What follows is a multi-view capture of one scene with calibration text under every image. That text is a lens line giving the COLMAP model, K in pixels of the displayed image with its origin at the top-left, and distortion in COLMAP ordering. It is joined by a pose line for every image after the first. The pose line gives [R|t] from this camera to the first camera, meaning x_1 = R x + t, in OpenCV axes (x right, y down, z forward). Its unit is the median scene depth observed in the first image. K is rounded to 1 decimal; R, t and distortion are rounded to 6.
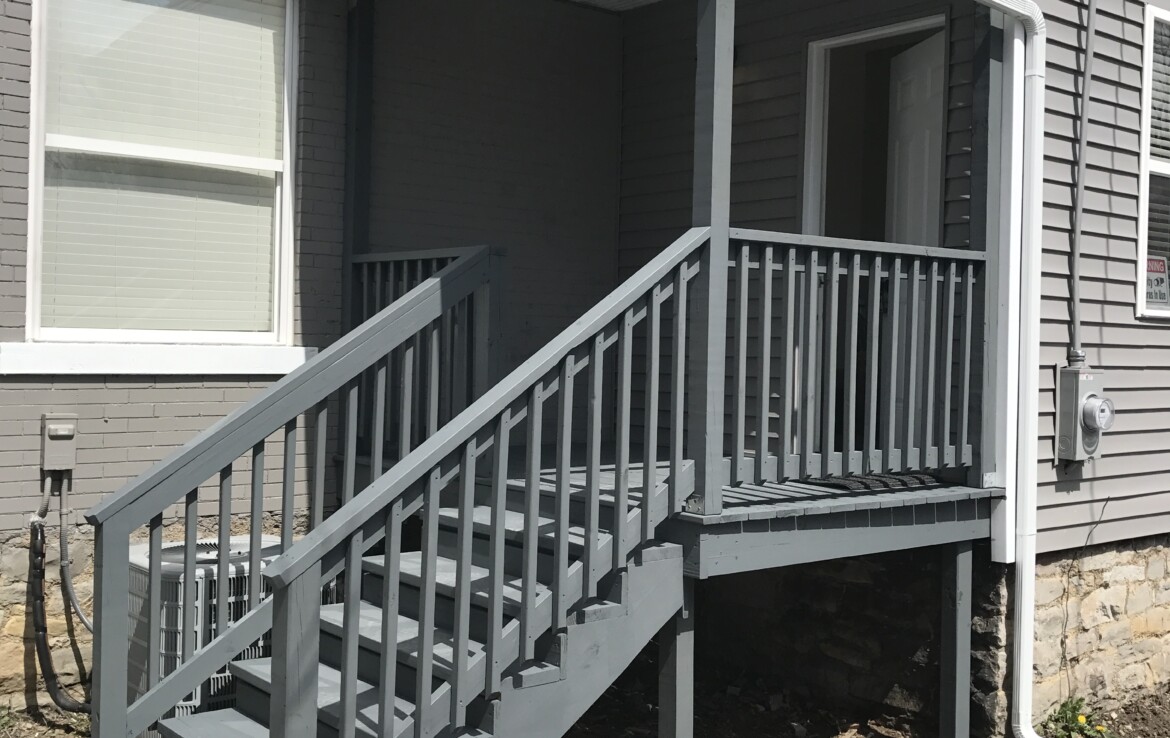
lens RADIAL K [[1244.8, 0, 585.0], [0, 1244.8, 369.0], [0, 0, 1]] dist [0.162781, -0.341025]
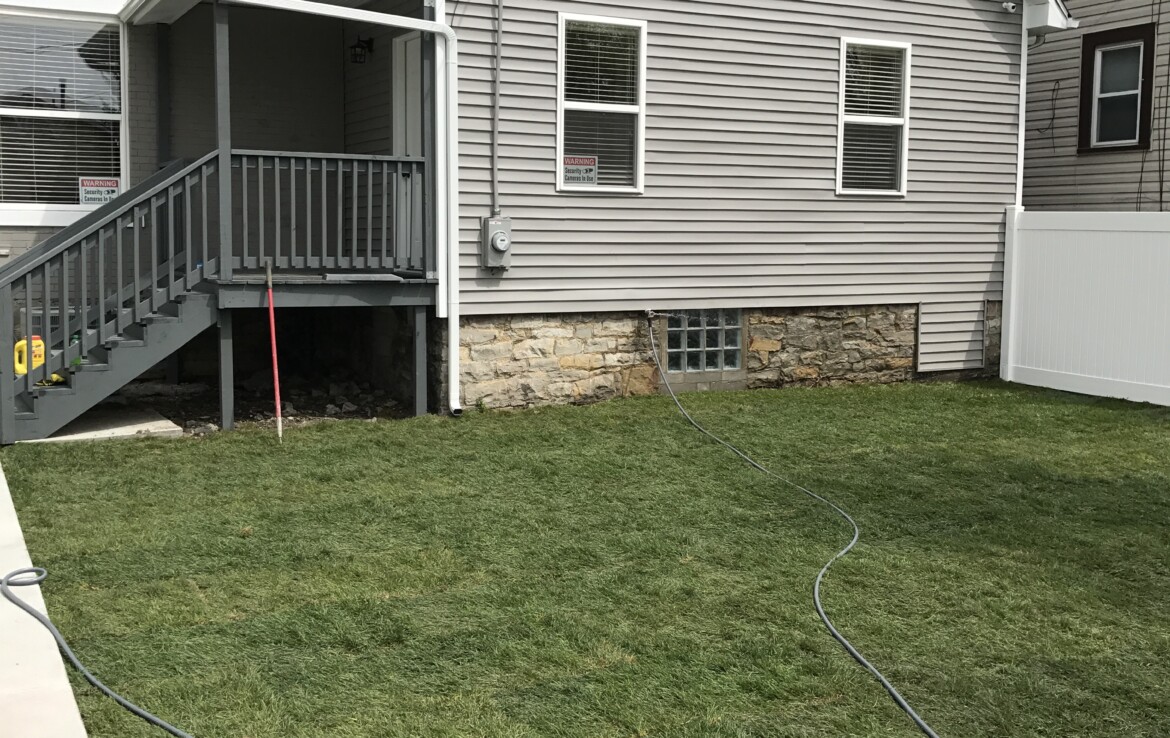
lens RADIAL K [[1244.8, 0, 585.0], [0, 1244.8, 369.0], [0, 0, 1]] dist [0.162781, -0.341025]
pose [[0.976745, 0.010453, -0.214149, 0.917505], [0.006717, 0.996829, 0.079296, 0.076367], [0.214299, -0.078890, 0.973577, -0.800885]]
